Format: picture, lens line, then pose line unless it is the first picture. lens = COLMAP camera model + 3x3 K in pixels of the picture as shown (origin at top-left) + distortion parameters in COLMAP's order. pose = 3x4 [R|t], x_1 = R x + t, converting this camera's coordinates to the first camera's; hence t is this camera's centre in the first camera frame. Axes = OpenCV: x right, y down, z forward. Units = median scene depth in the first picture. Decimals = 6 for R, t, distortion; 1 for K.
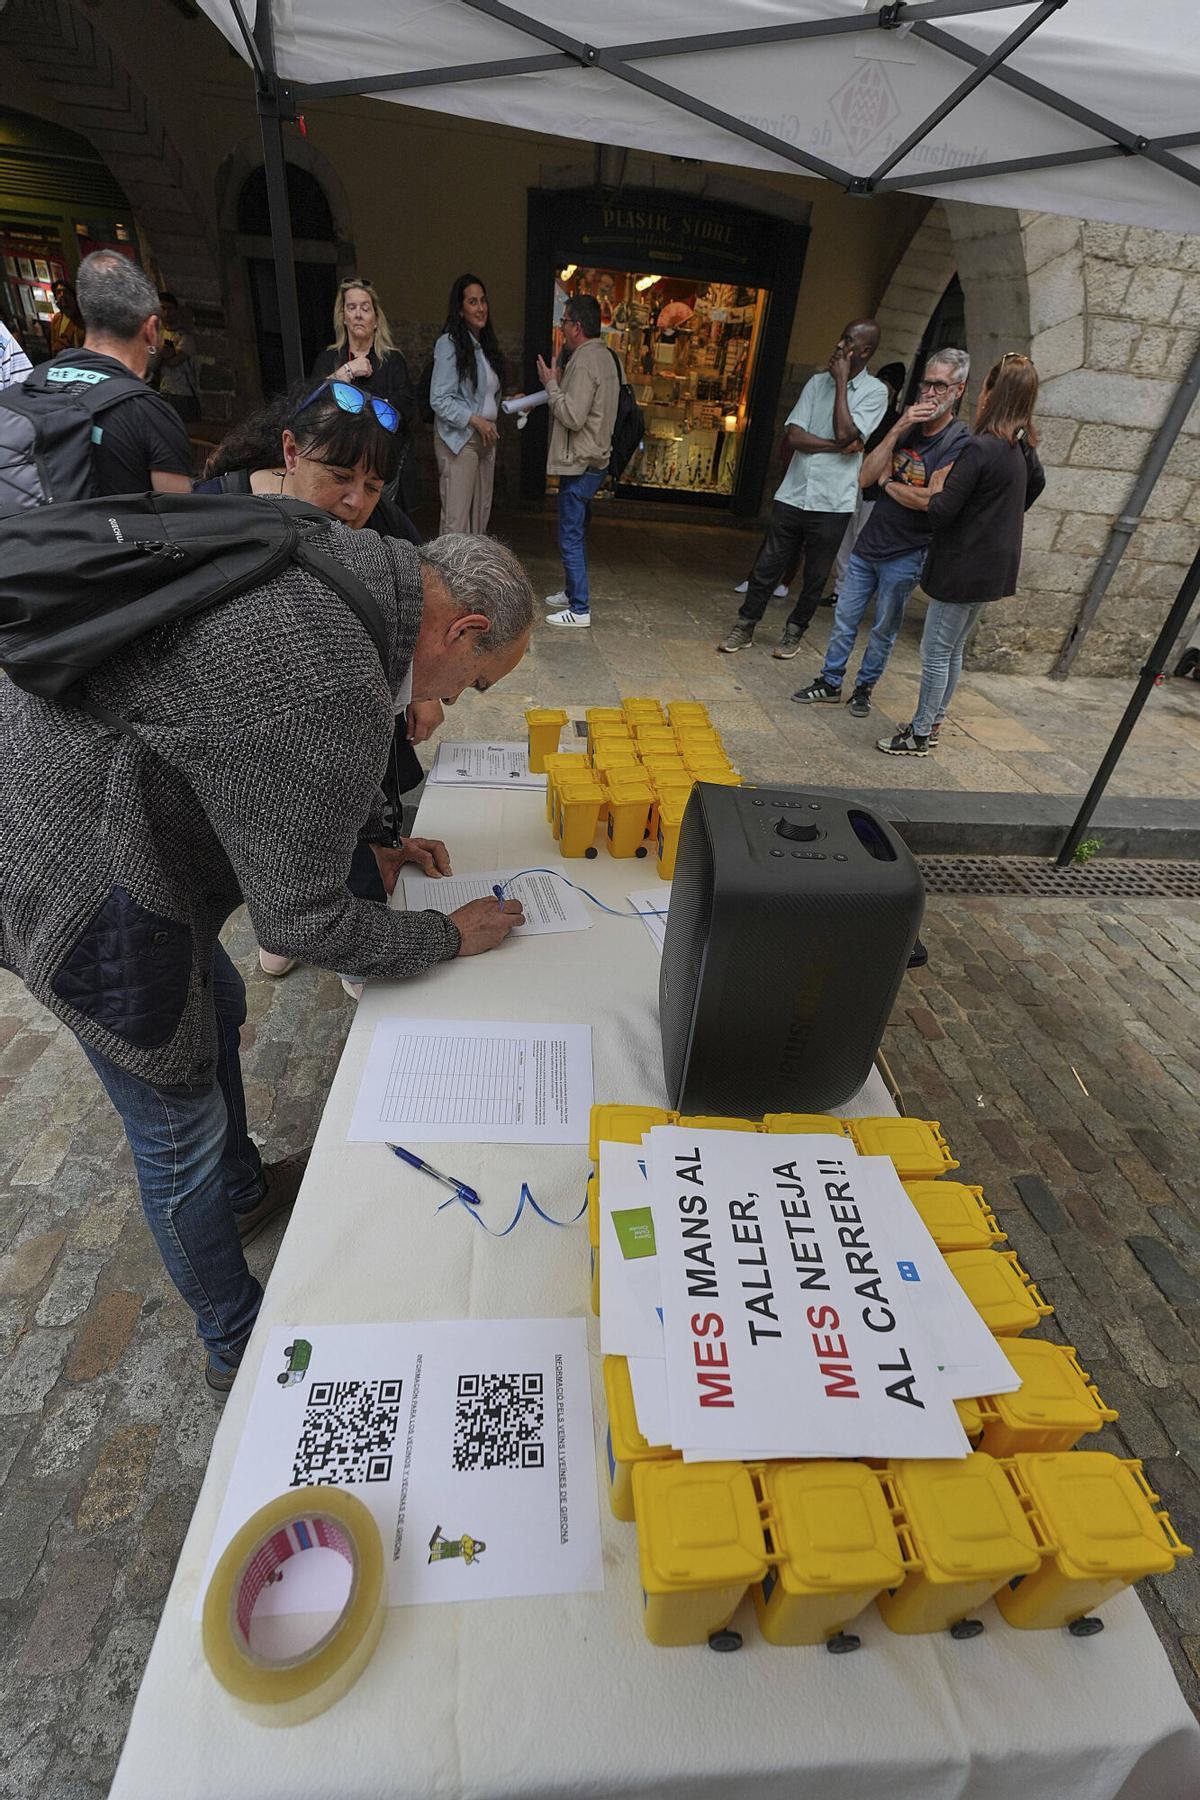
lens RADIAL K [[774.6, 0, 603.1], [0, 774.6, 900.9], [0, 0, 1]] dist [-0.002291, 0.001481]
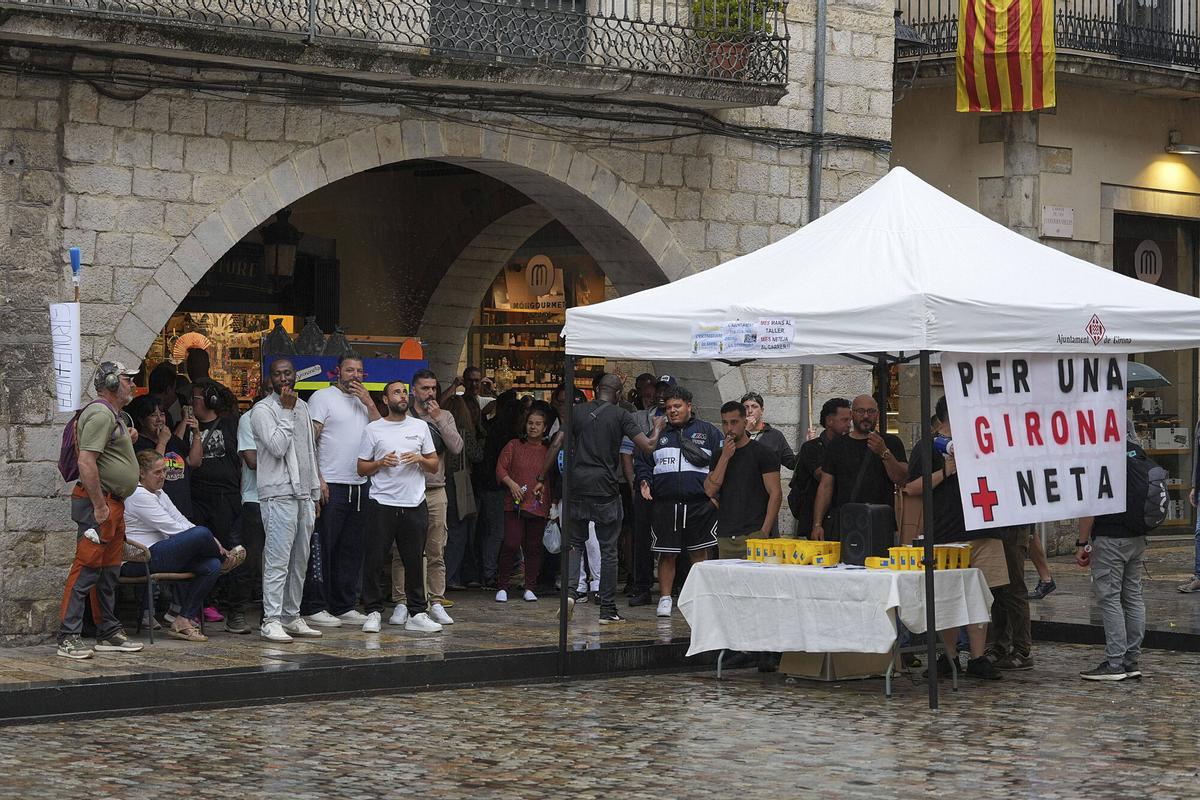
lens RADIAL K [[2872.8, 0, 600.2], [0, 2872.8, 400.2], [0, 0, 1]] dist [-0.015002, -0.343821]
pose [[0.809029, -0.080556, 0.582222, -5.766610], [0.376156, 0.832107, -0.407559, 2.984496], [-0.451640, 0.548734, 0.703501, -5.611486]]
